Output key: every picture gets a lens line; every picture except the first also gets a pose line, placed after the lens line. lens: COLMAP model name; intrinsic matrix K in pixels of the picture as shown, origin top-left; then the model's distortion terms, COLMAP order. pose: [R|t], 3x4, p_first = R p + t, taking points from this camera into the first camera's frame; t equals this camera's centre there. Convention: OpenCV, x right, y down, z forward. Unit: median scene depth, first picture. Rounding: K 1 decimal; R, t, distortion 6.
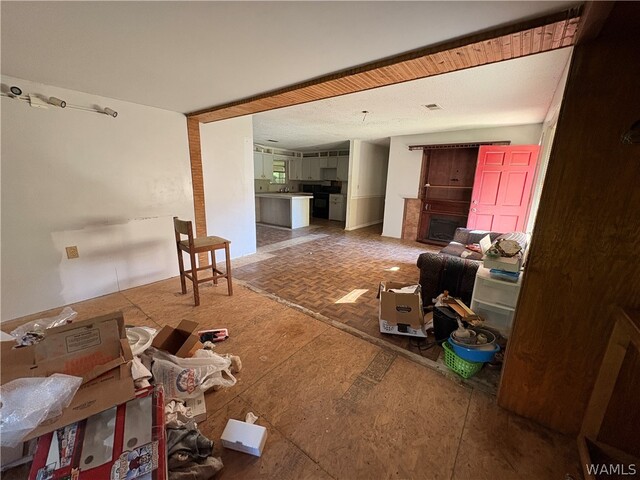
lens RADIAL K [[254.4, 0, 317.8], [0, 254.4, 236.6], [0, 0, 1]] dist [-0.001470, 0.000515]
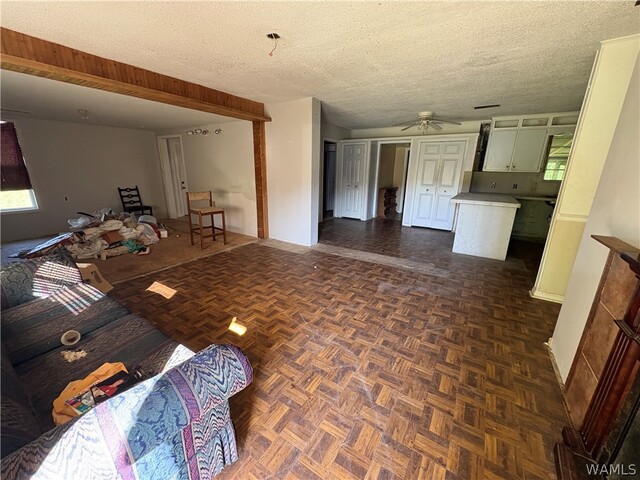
lens RADIAL K [[254.4, 0, 322.1], [0, 254.4, 238.3], [0, 0, 1]] dist [-0.001470, 0.000515]
pose [[0.094979, 0.236660, -0.966939, 0.364839], [-0.230194, 0.950225, 0.209958, -0.094769], [0.968499, 0.202642, 0.144729, 0.489281]]
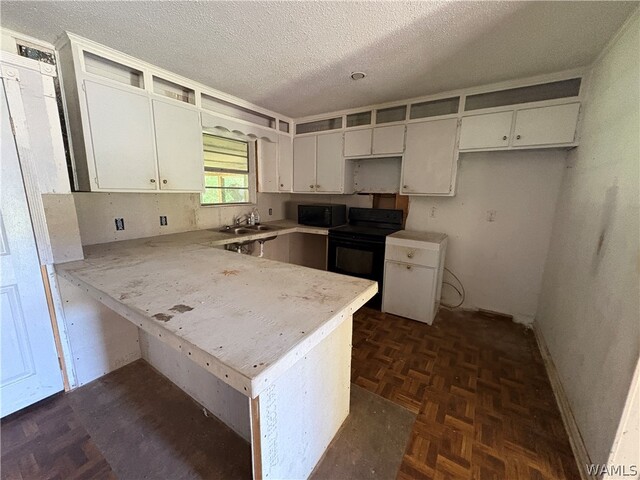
lens RADIAL K [[254.4, 0, 319.5], [0, 254.4, 242.5], [0, 0, 1]] dist [-0.001470, 0.000515]
pose [[0.996653, -0.023566, 0.078282, -0.062773], [0.024644, 0.999614, -0.012832, -0.159048], [-0.077950, 0.014718, 0.996849, 0.692452]]
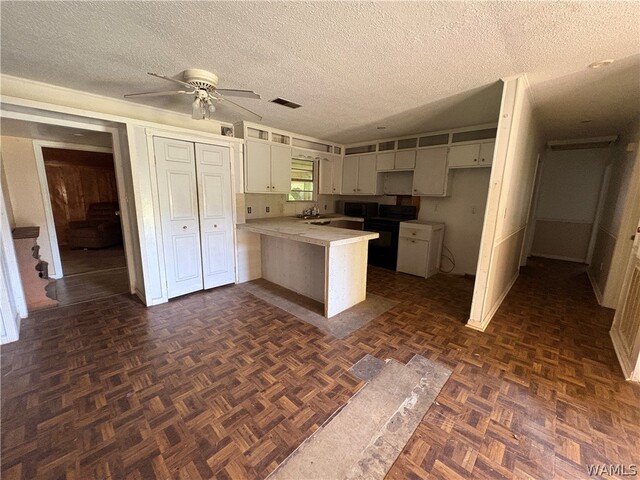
lens RADIAL K [[254.4, 0, 319.3], [0, 254.4, 242.7], [0, 0, 1]] dist [-0.001470, 0.000515]
pose [[0.994778, 0.015099, -0.100937, -0.061436], [-0.017784, 0.999510, -0.025758, -0.111424], [0.100499, 0.027418, 0.994559, 0.487843]]
